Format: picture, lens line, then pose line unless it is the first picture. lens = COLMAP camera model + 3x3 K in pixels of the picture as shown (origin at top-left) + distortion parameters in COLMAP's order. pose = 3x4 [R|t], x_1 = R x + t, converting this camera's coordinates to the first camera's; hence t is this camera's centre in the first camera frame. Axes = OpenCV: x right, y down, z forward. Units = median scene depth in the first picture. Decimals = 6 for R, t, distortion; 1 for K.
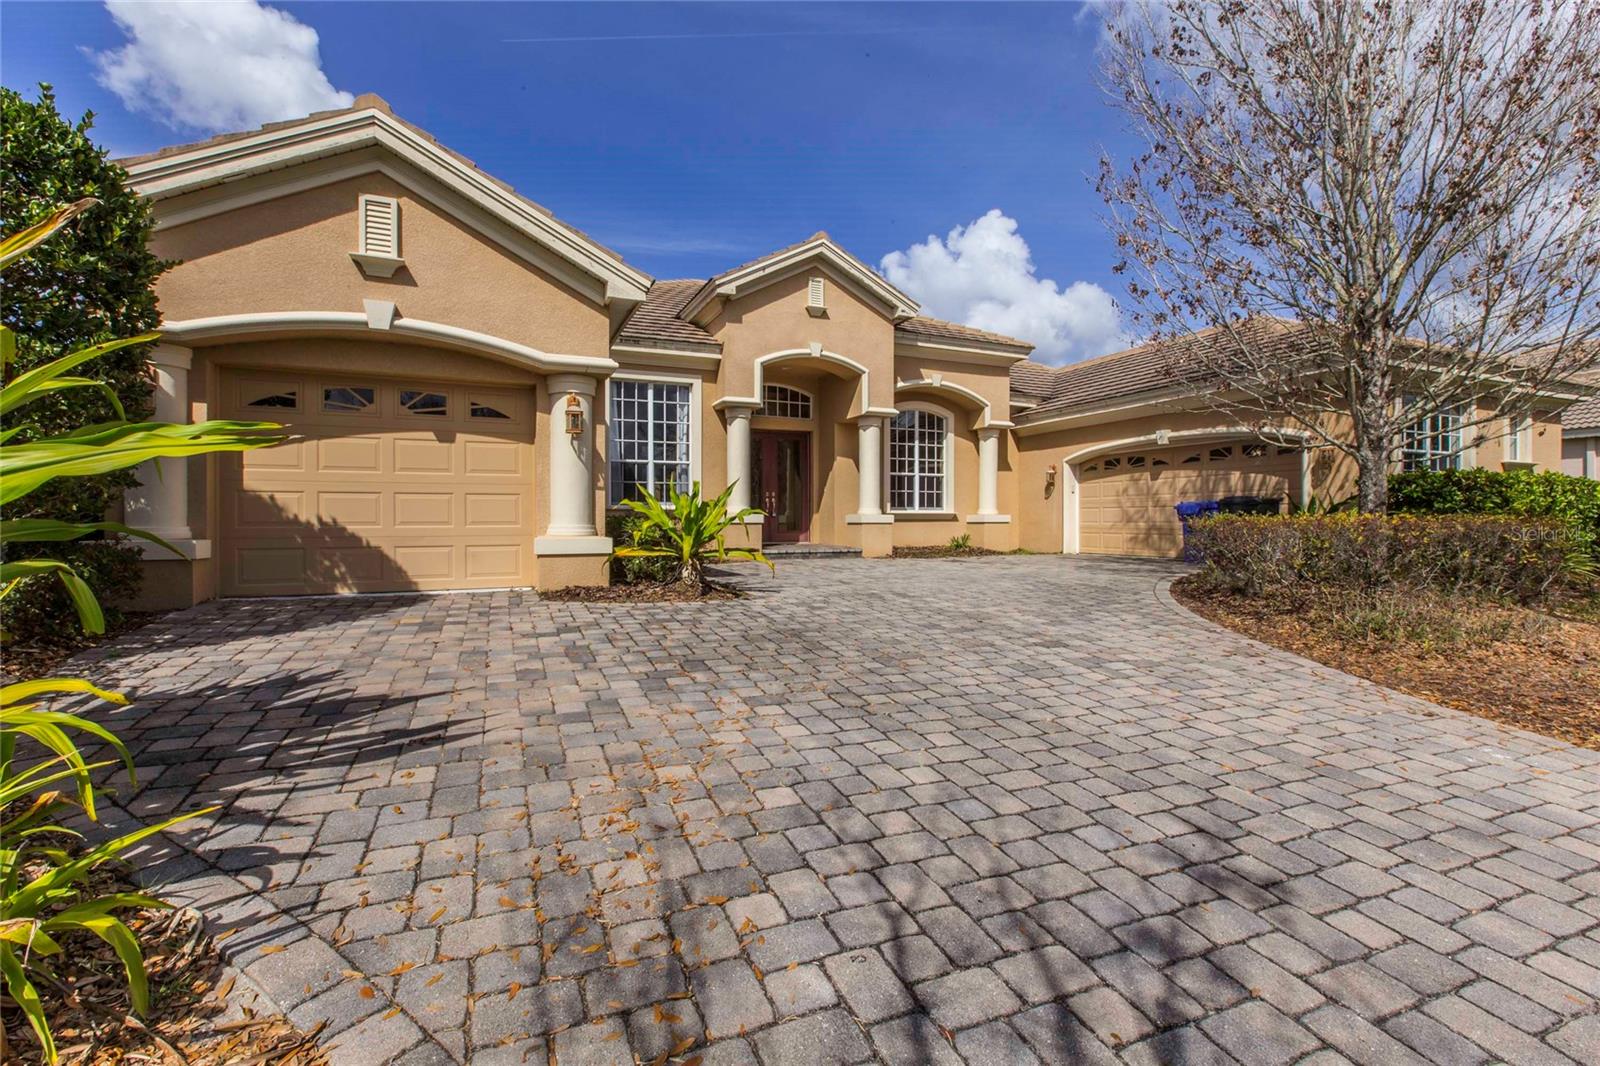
lens RADIAL K [[713.1, 0, 791.8], [0, 713.1, 525.2], [0, 0, 1]] dist [-0.003069, -0.000989]
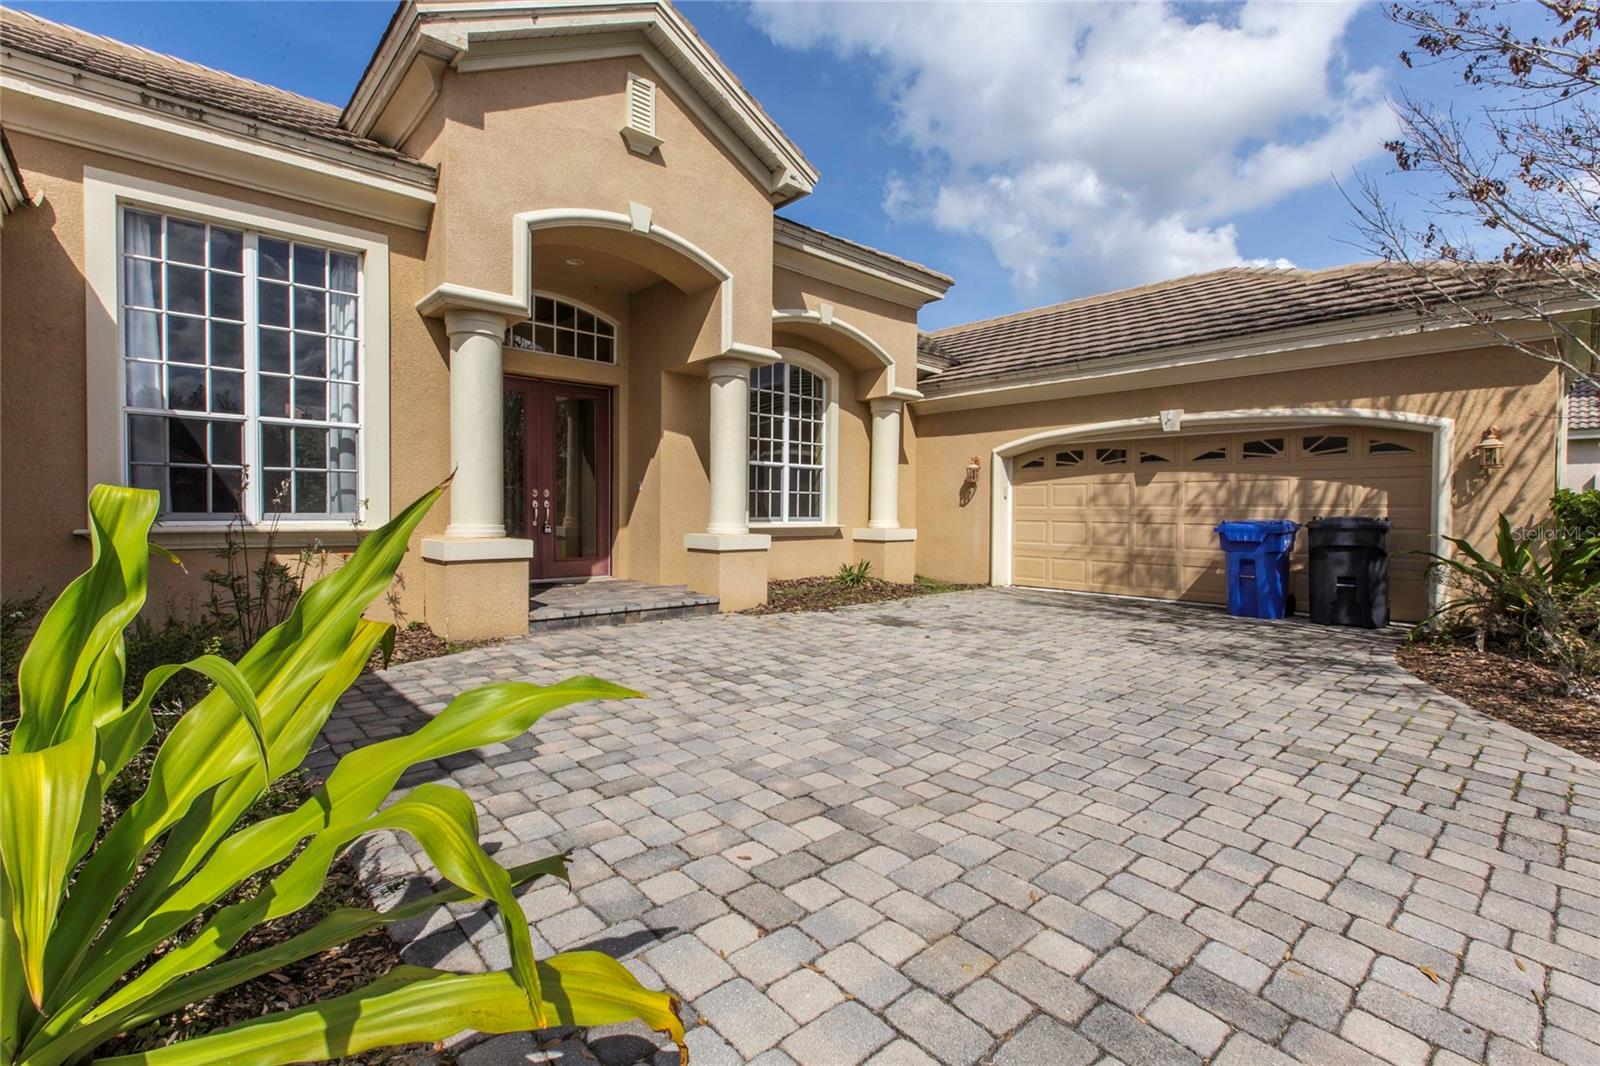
lens RADIAL K [[713.1, 0, 791.8], [0, 713.1, 525.2], [0, 0, 1]] dist [-0.003069, -0.000989]
pose [[0.946197, 0.002043, 0.323584, -0.025258], [-0.008115, 0.999815, 0.017416, -0.030279], [-0.323489, -0.019105, 0.946039, 0.417765]]
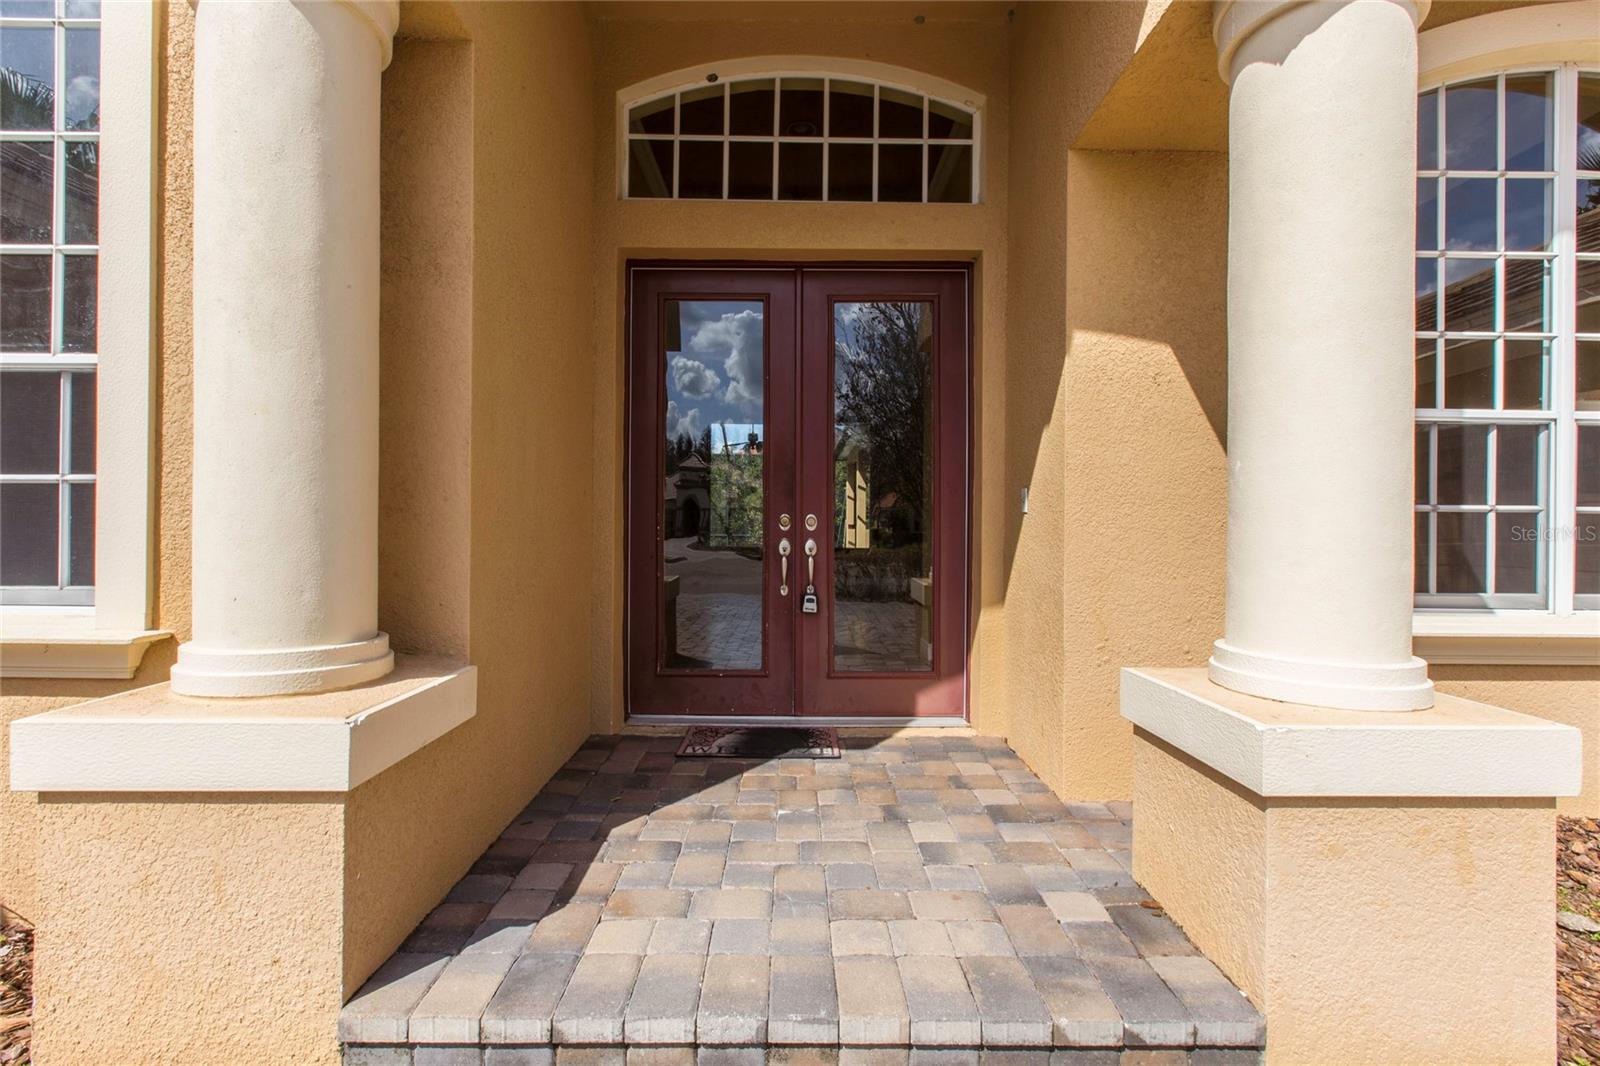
lens RADIAL K [[711.7, 0, 797.7], [0, 711.7, 526.3], [0, 0, 1]] dist [0.001155, -0.000826]
pose [[0.922426, 0.009517, -0.386056, 0.067240], [-0.009592, 0.999952, 0.001733, -0.043487], [0.386054, 0.002104, 0.922474, 0.788023]]
